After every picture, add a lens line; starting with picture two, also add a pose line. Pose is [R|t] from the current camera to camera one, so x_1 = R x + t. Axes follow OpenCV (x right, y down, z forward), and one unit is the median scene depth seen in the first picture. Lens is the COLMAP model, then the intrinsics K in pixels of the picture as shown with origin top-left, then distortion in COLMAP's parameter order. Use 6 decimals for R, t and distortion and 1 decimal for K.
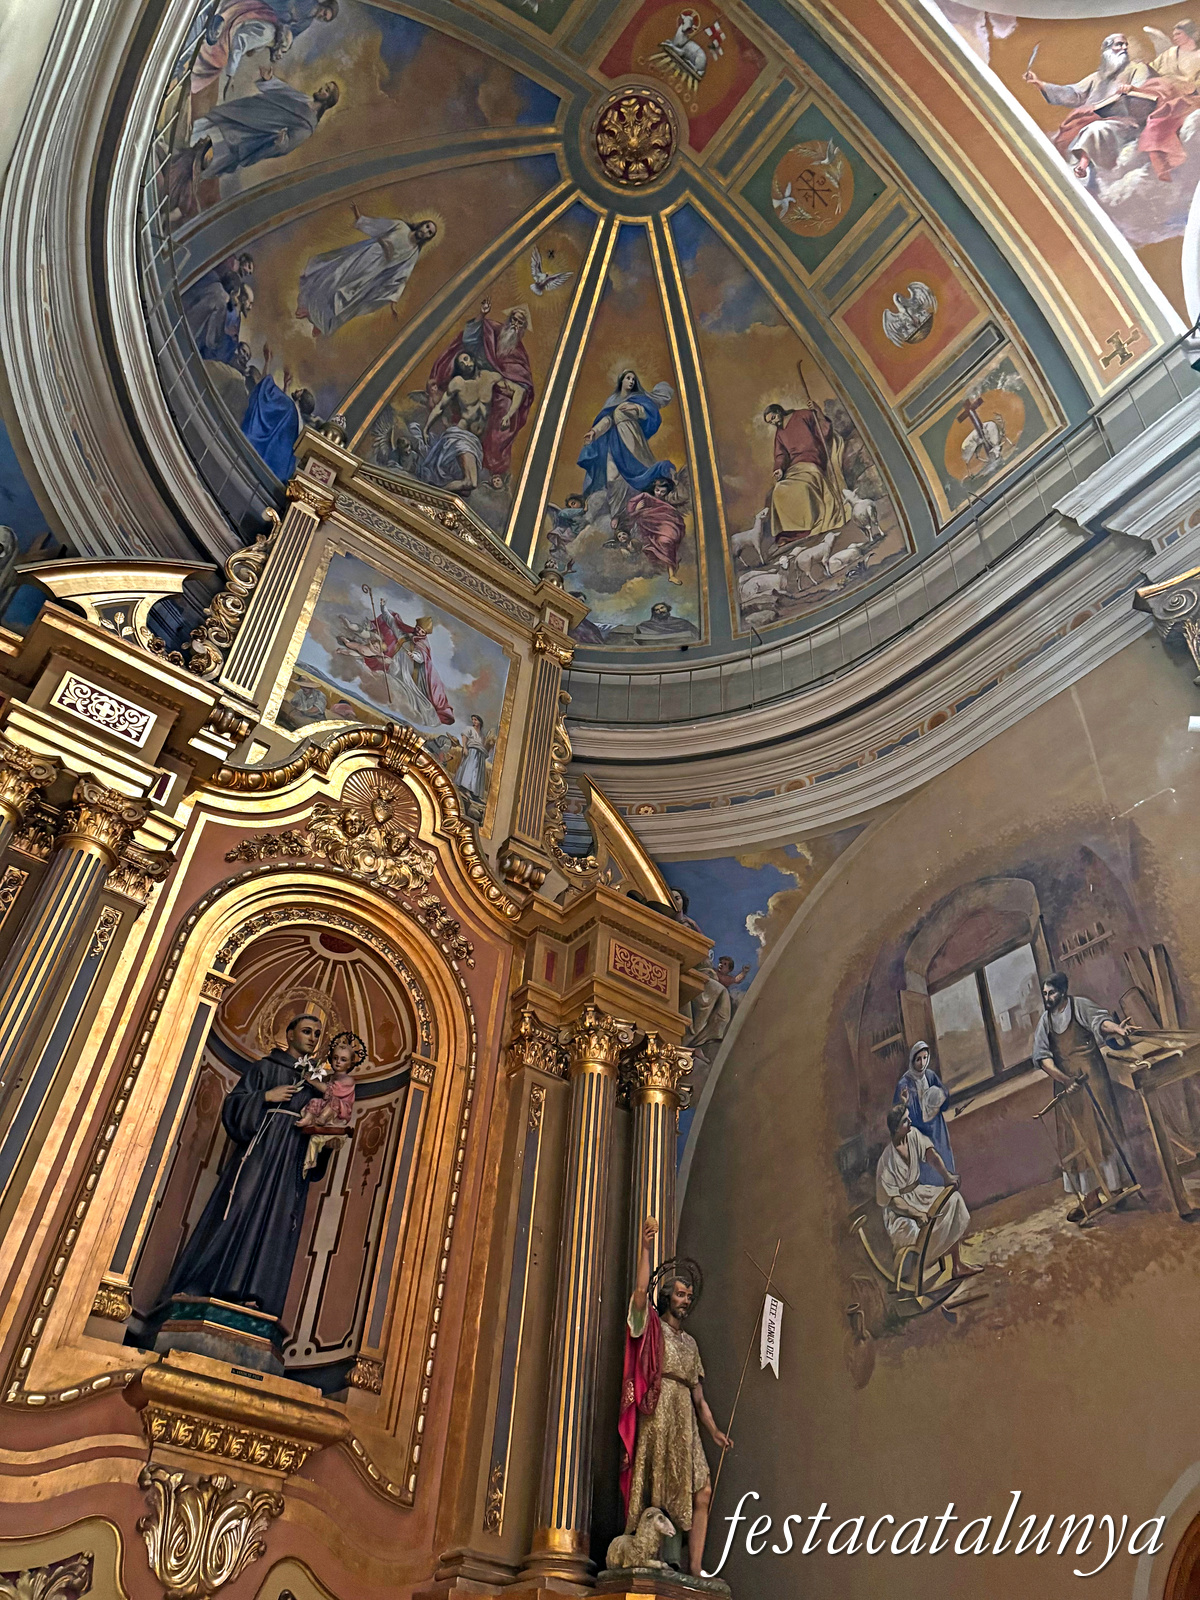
lens RADIAL K [[1205.0, 0, 601.4], [0, 1205.0, 800.4], [0, 0, 1]] dist [0.041853, -0.047015]
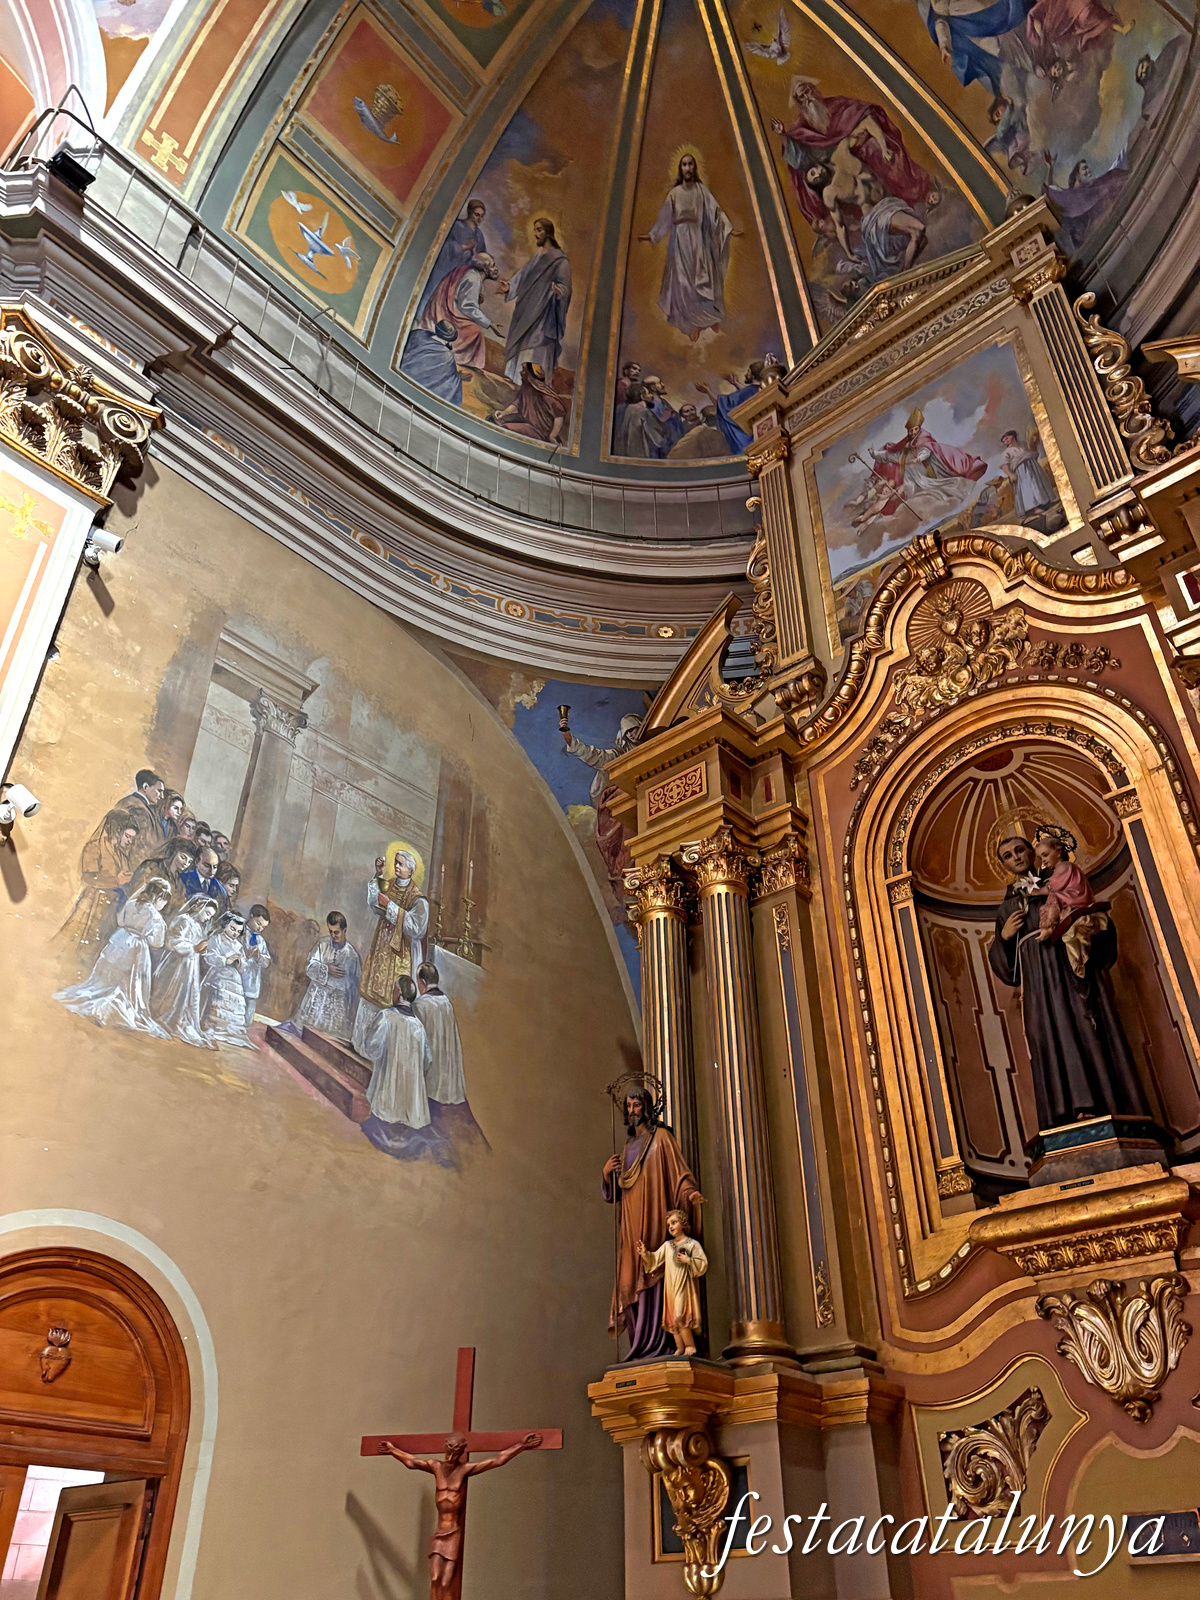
lens RADIAL K [[1205.0, 0, 599.1], [0, 1205.0, 790.5], [0, 0, 1]] dist [0.041853, -0.047015]
pose [[0.201715, -0.618428, -0.759512, 0.346163], [0.677408, 0.648164, -0.347854, 0.204034], [0.707410, -0.444332, 0.549672, 0.190331]]
